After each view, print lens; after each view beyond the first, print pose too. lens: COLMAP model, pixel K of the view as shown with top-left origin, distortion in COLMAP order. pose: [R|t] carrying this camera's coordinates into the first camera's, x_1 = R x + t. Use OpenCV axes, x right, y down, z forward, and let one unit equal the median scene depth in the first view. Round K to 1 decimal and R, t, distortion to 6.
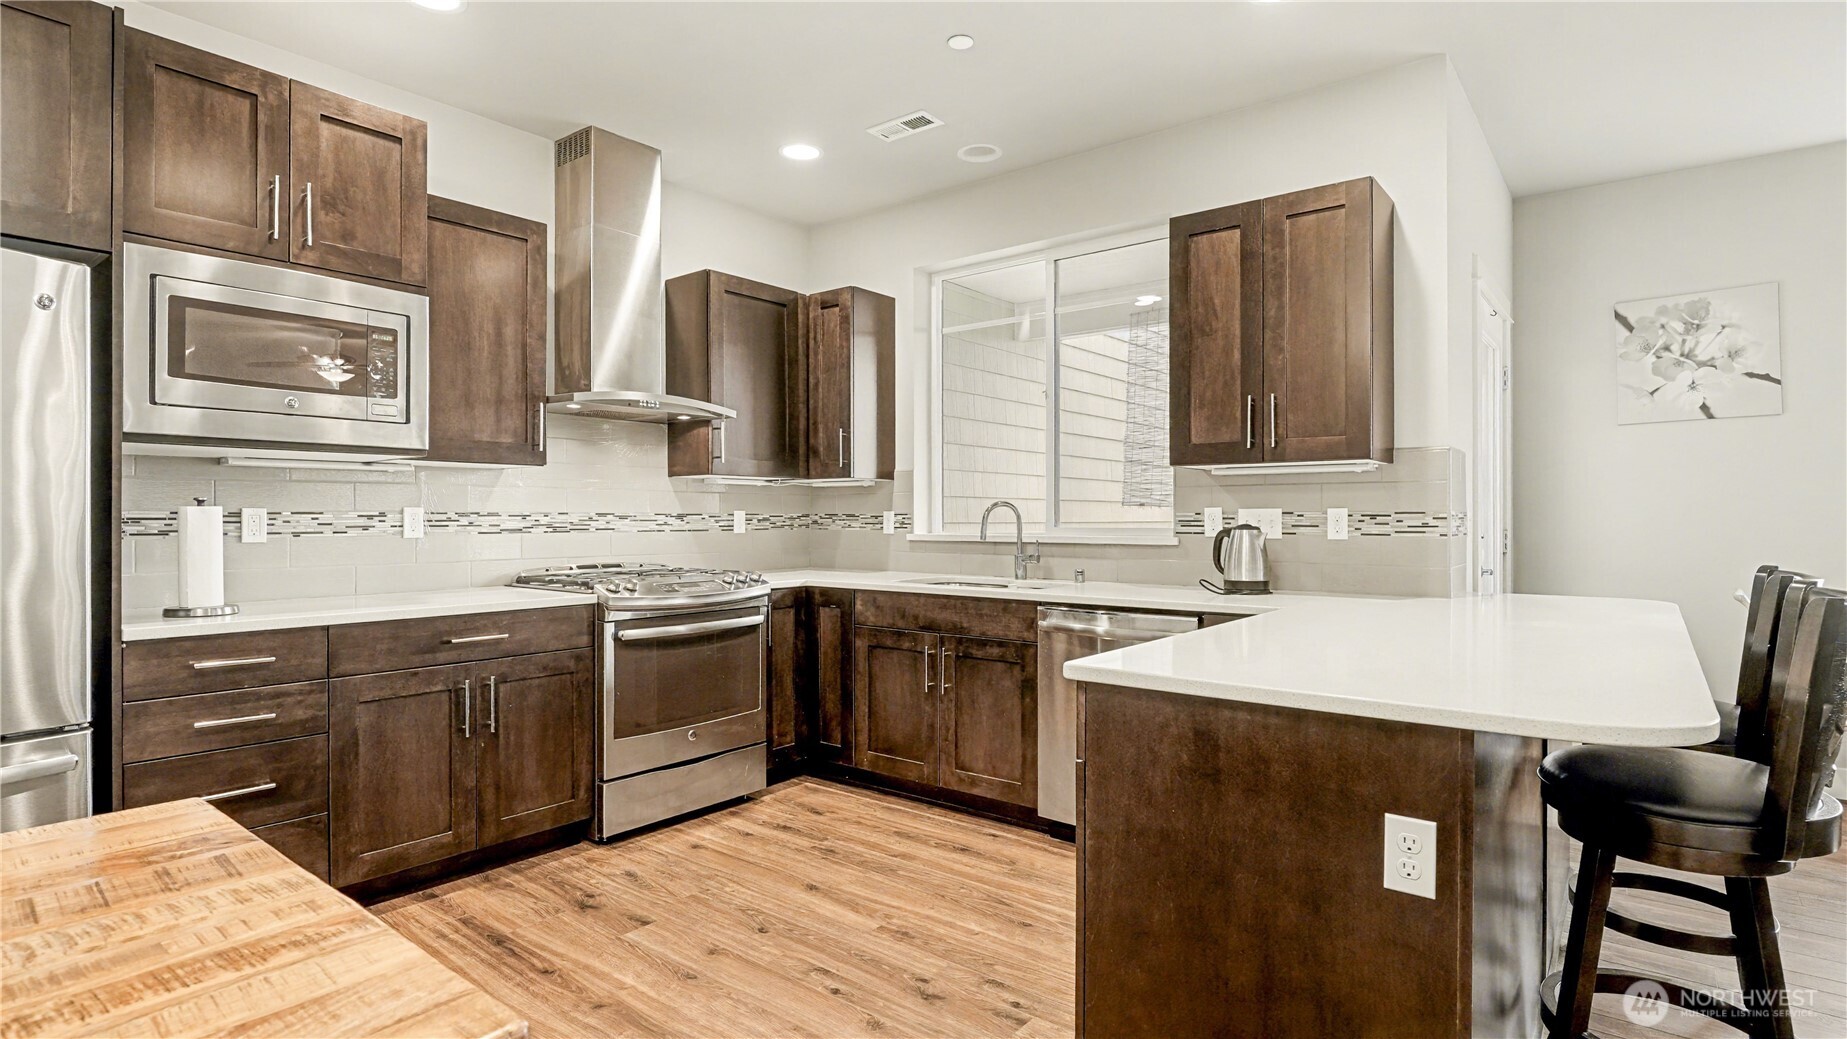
lens RADIAL K [[926.0, 0, 923.5], [0, 926.0, 519.5], [0, 0, 1]] dist [0.012864, -0.023373]
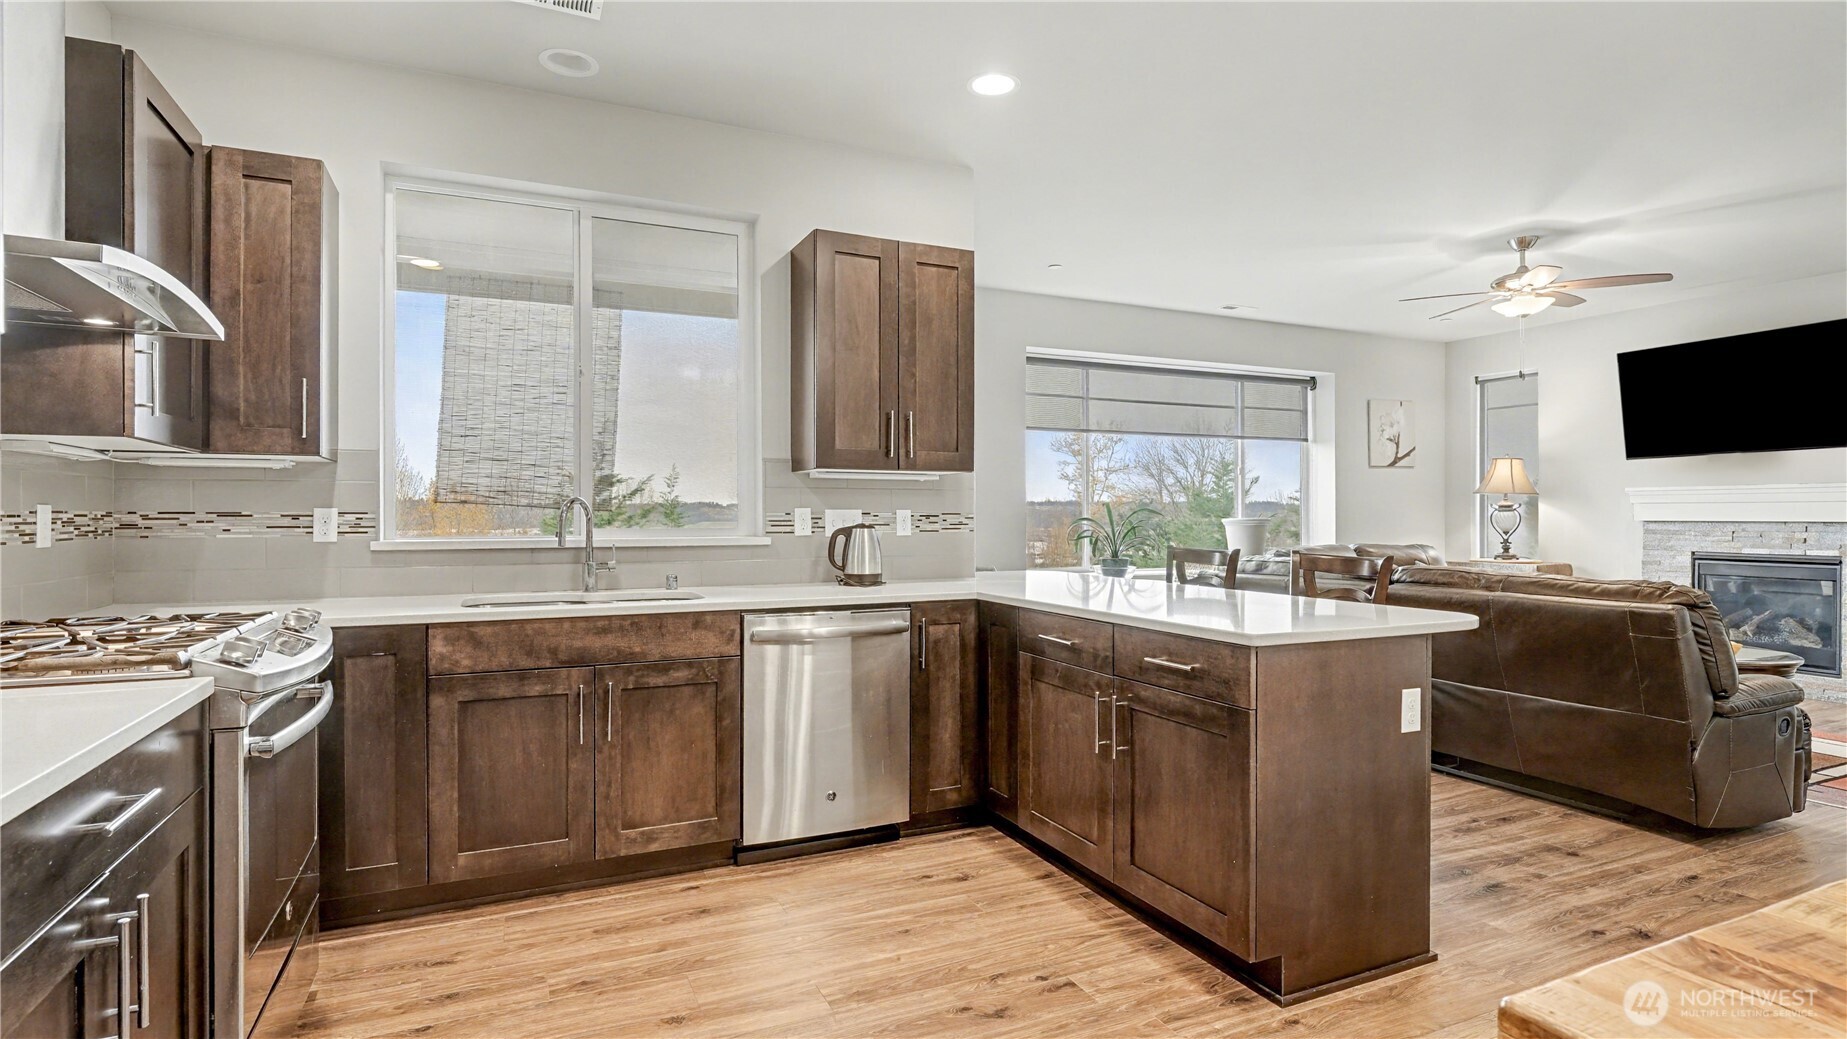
lens RADIAL K [[919.4, 0, 923.5], [0, 919.4, 519.5], [0, 0, 1]] dist [-0.003252, -0.000997]
pose [[0.444645, -0.002849, 0.895702, -0.581406], [0.001632, 0.999996, 0.002370, -0.002289], [-0.895705, 0.000408, 0.444648, 0.423226]]
